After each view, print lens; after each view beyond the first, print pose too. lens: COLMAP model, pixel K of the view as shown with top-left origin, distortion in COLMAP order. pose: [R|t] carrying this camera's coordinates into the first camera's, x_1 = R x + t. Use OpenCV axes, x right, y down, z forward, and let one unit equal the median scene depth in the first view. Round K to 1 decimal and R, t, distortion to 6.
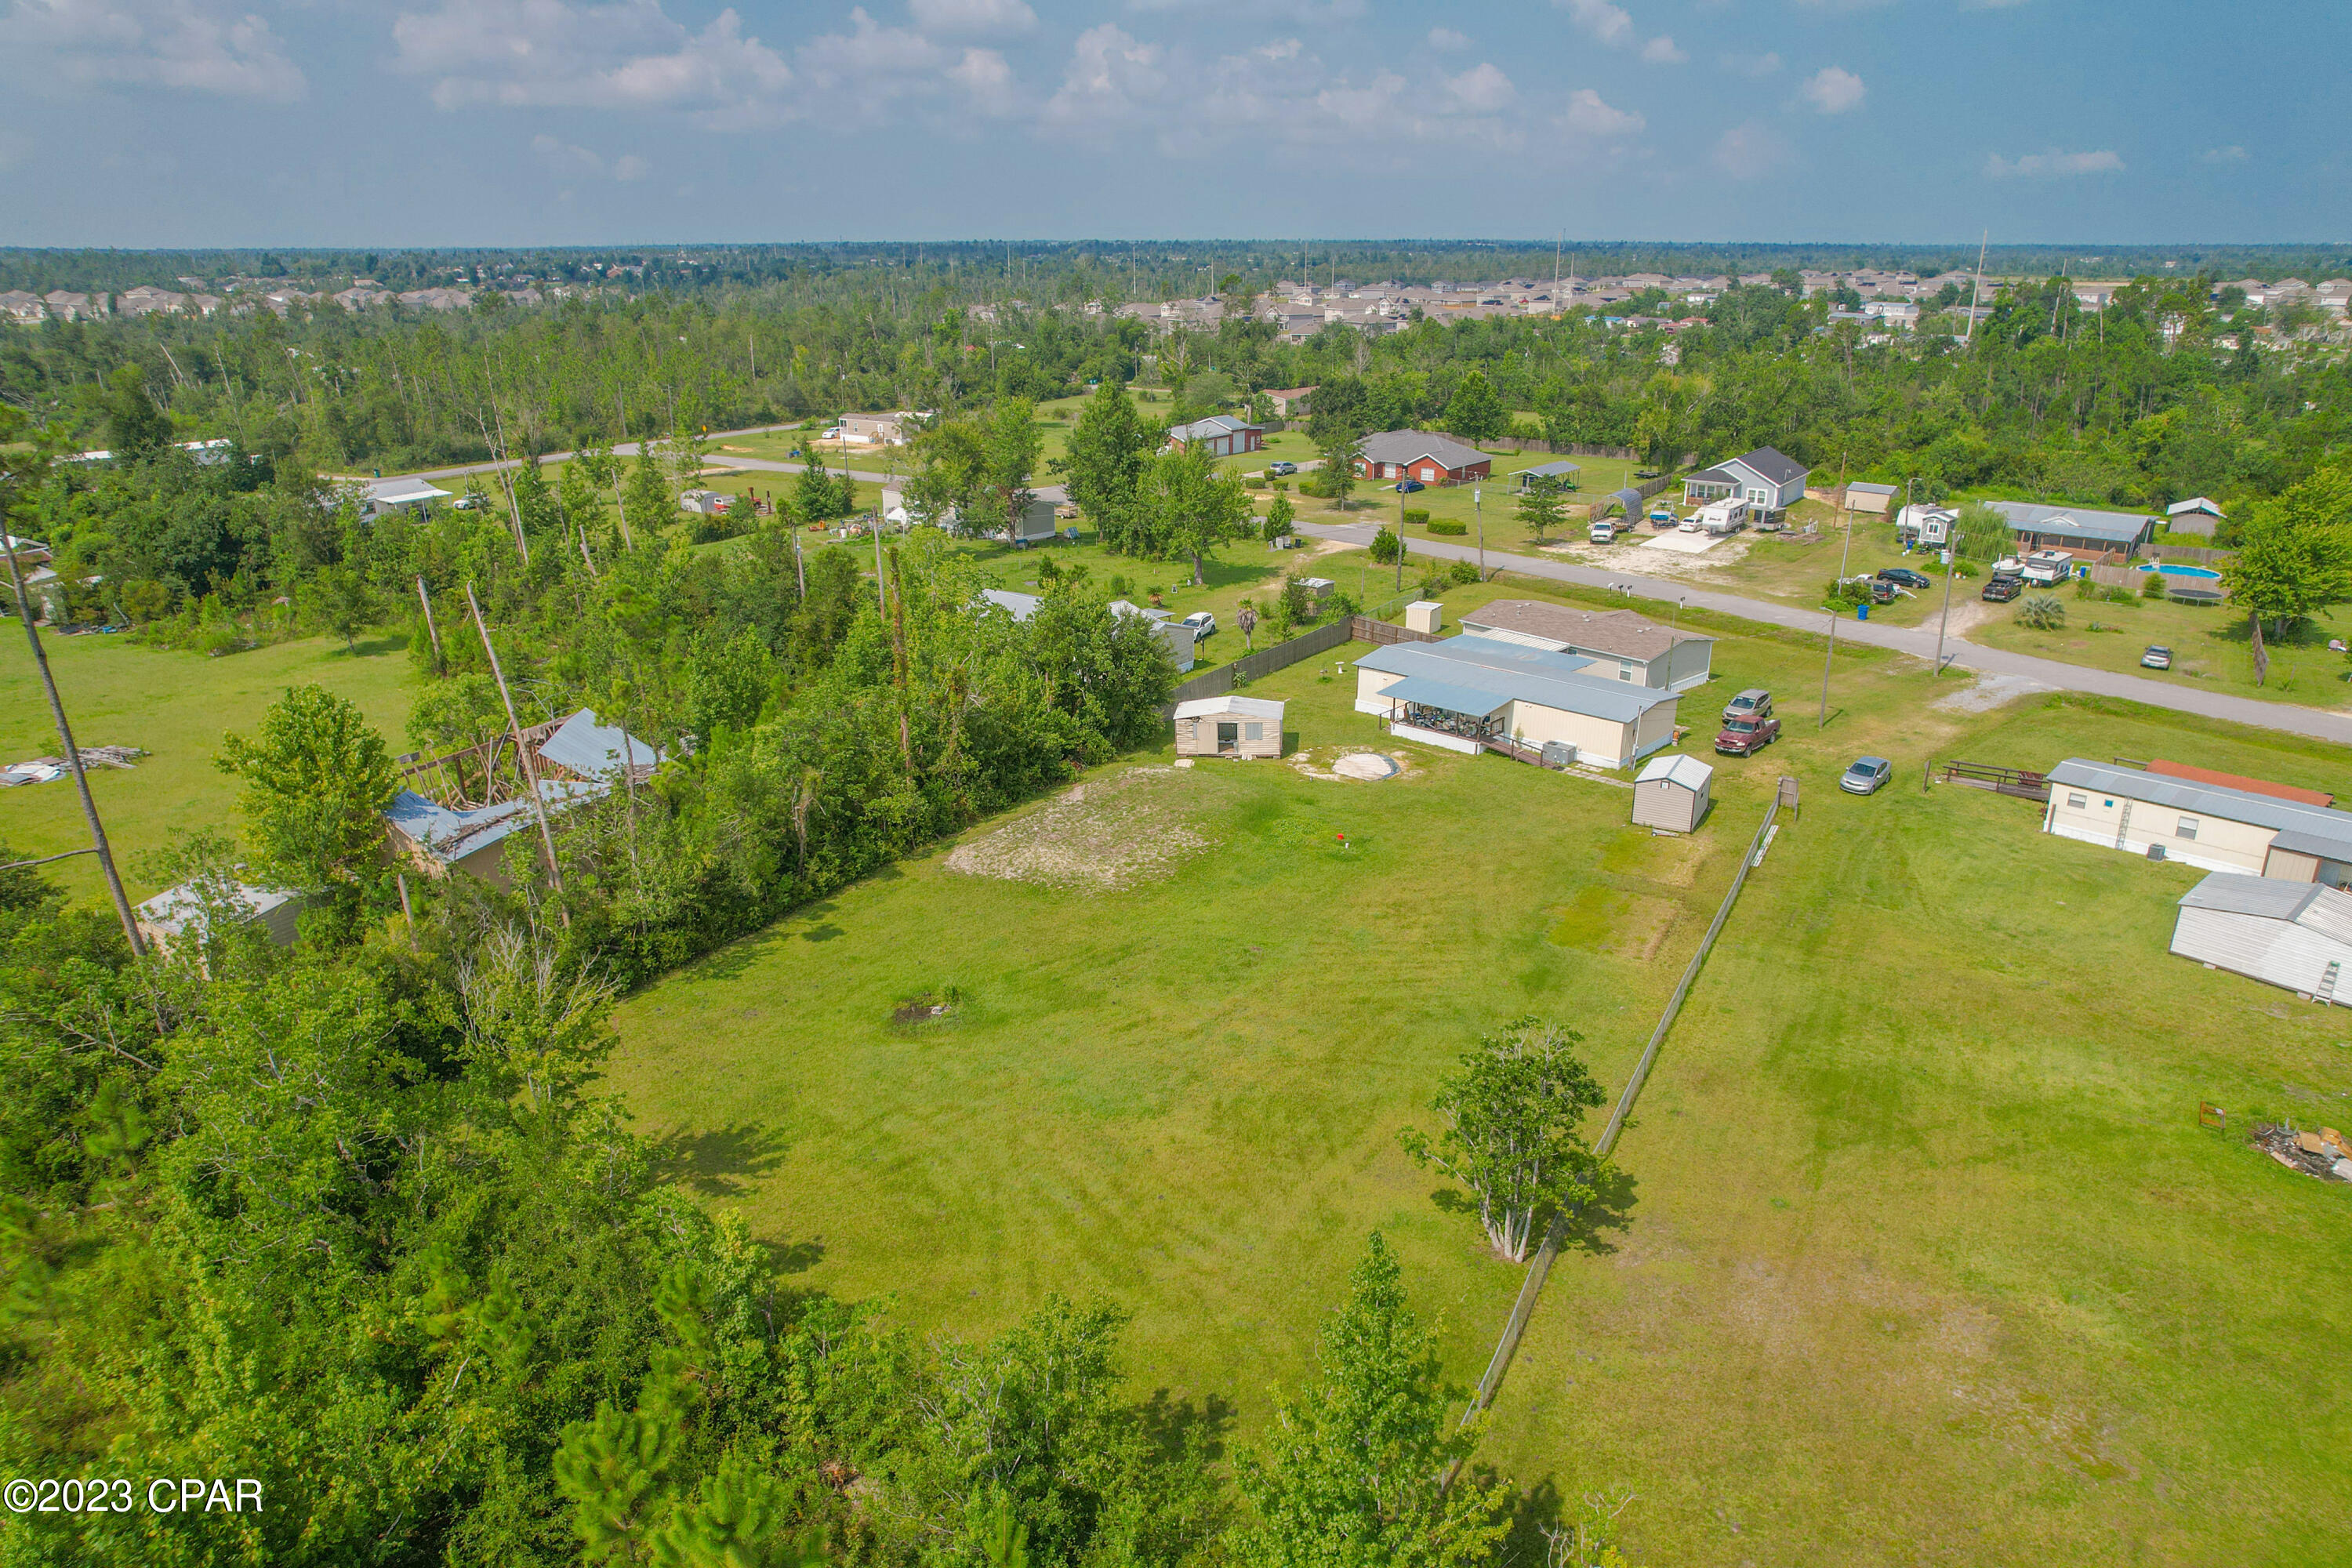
lens RADIAL K [[1504.0, 0, 1184.2], [0, 1504.0, 803.6], [0, 0, 1]] dist [-0.079822, 0.075989]
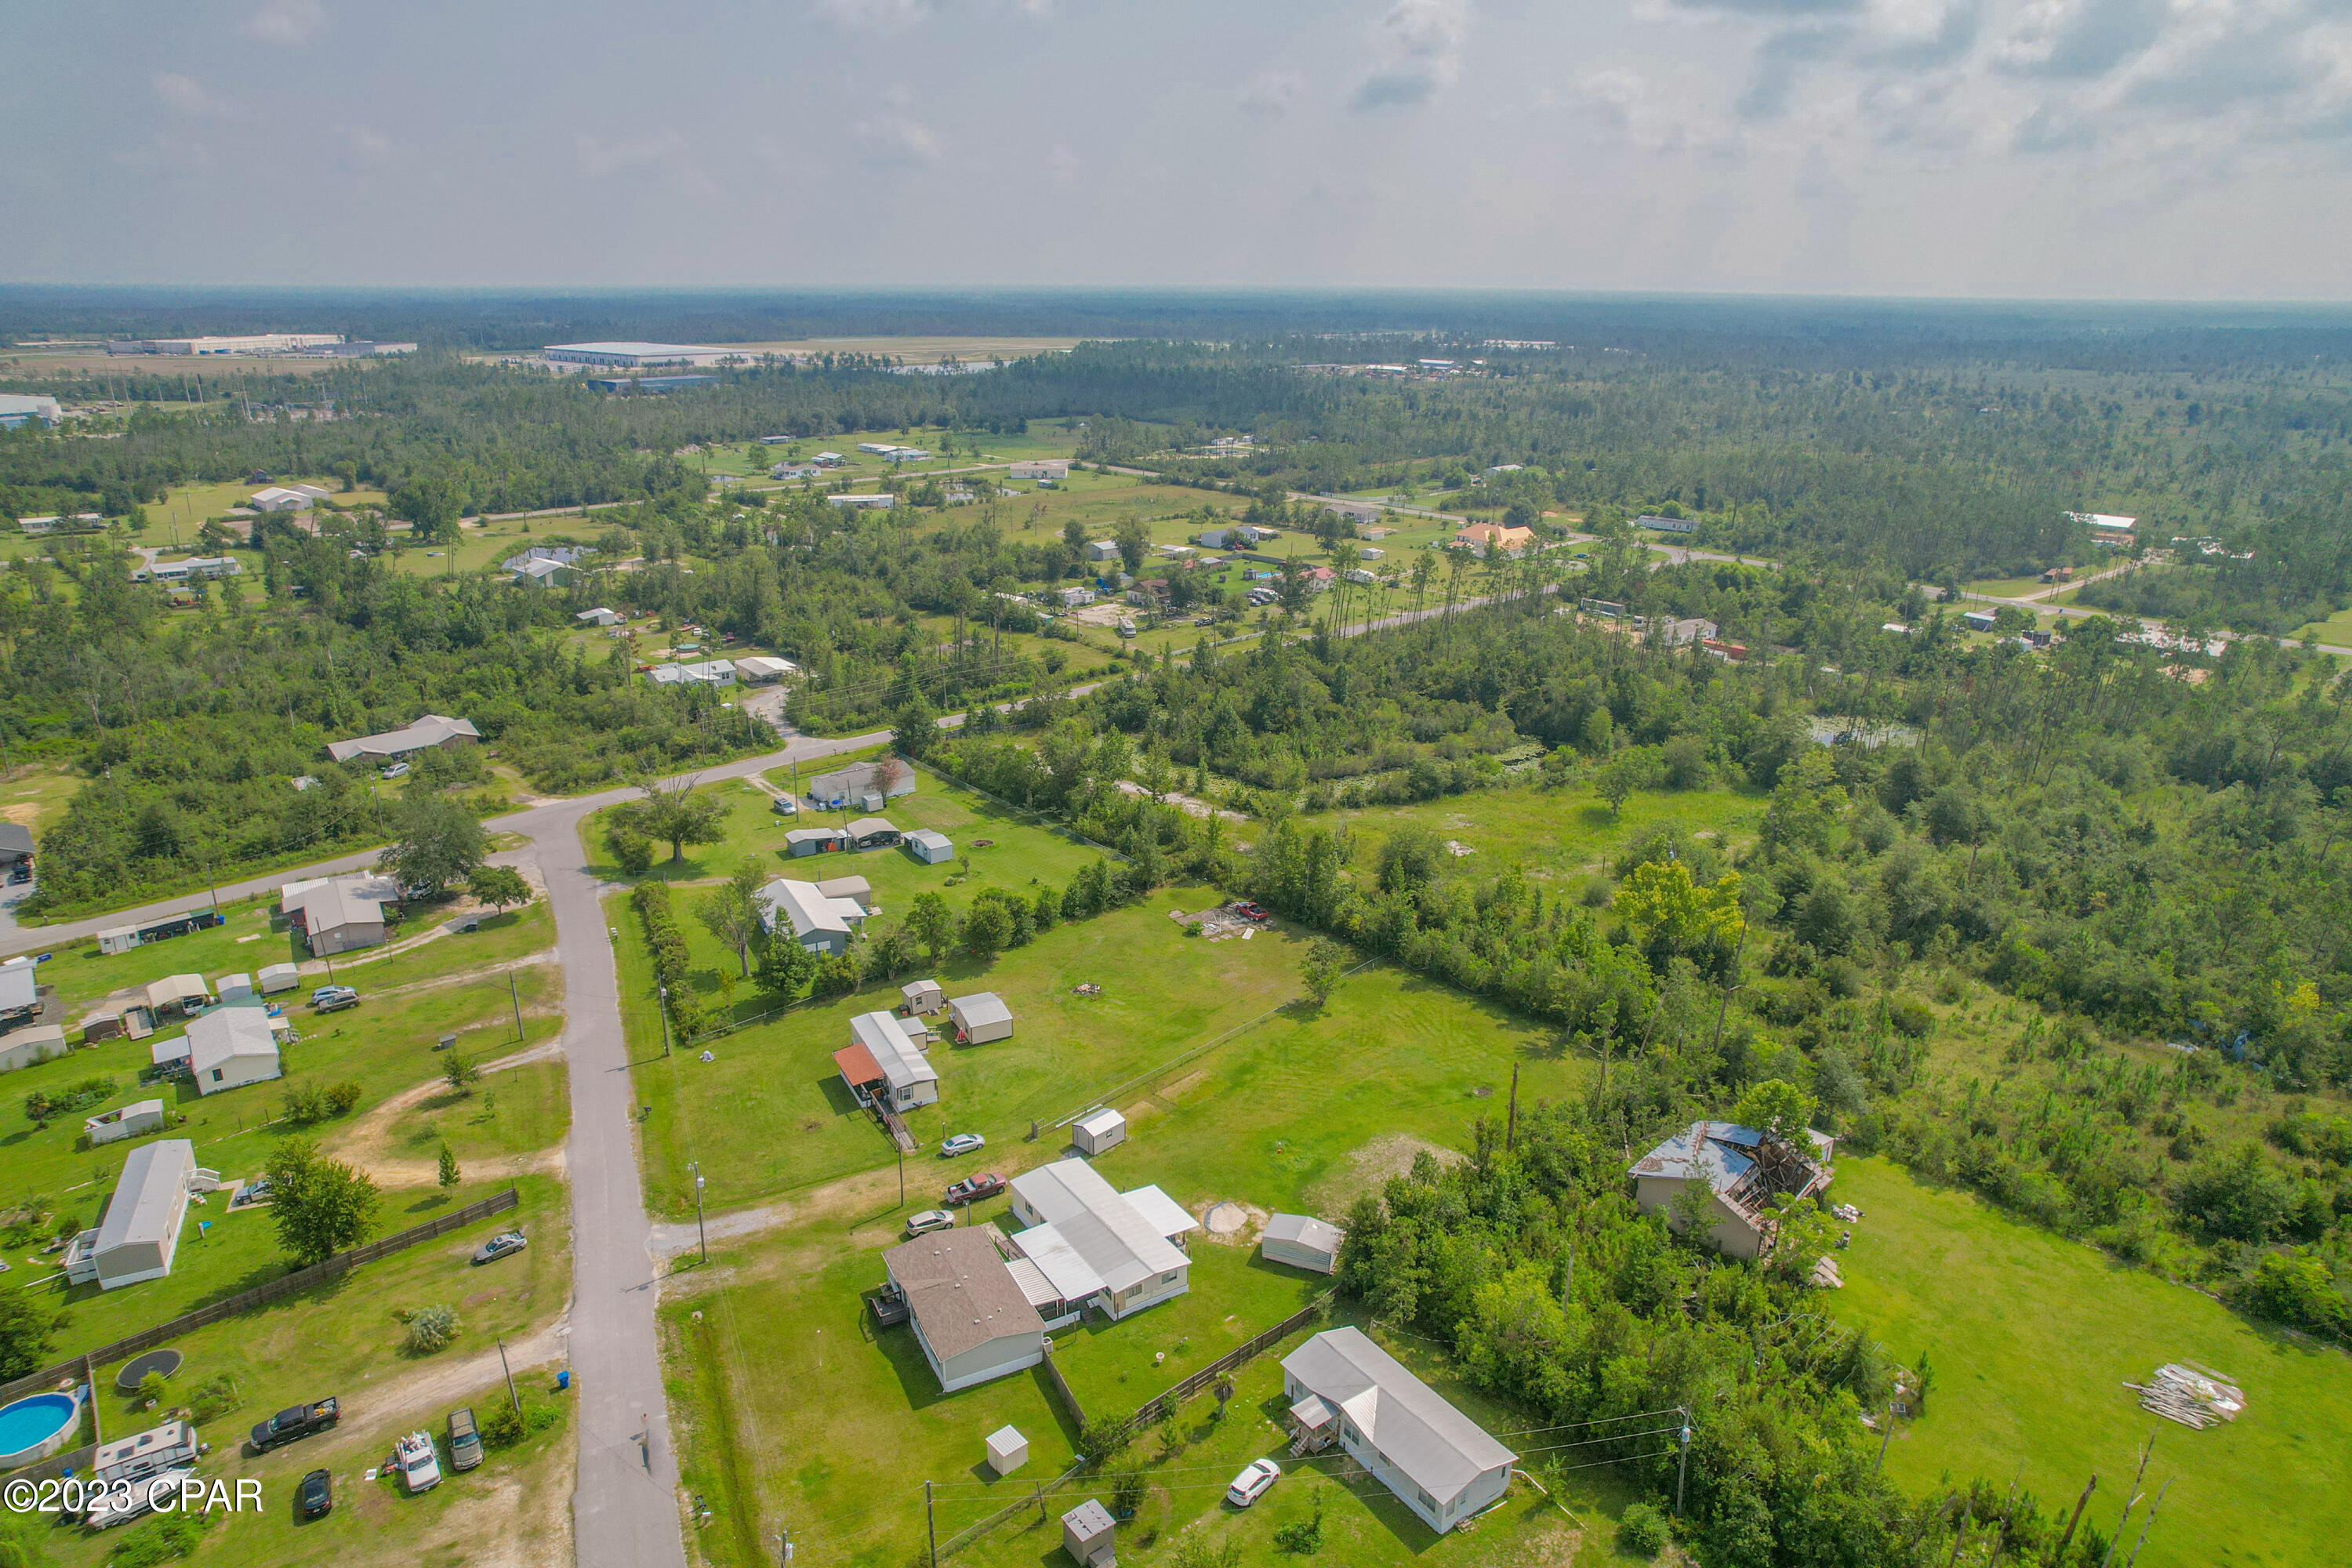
lens RADIAL K [[1504.0, 0, 1184.2], [0, 1504.0, 803.6], [0, 0, 1]] dist [-0.079822, 0.075989]
pose [[-0.965482, -0.089312, 0.244677, -0.179448], [0.089592, 0.768186, 0.633927, -1.326204], [-0.244575, 0.633966, -0.733669, 1.832007]]
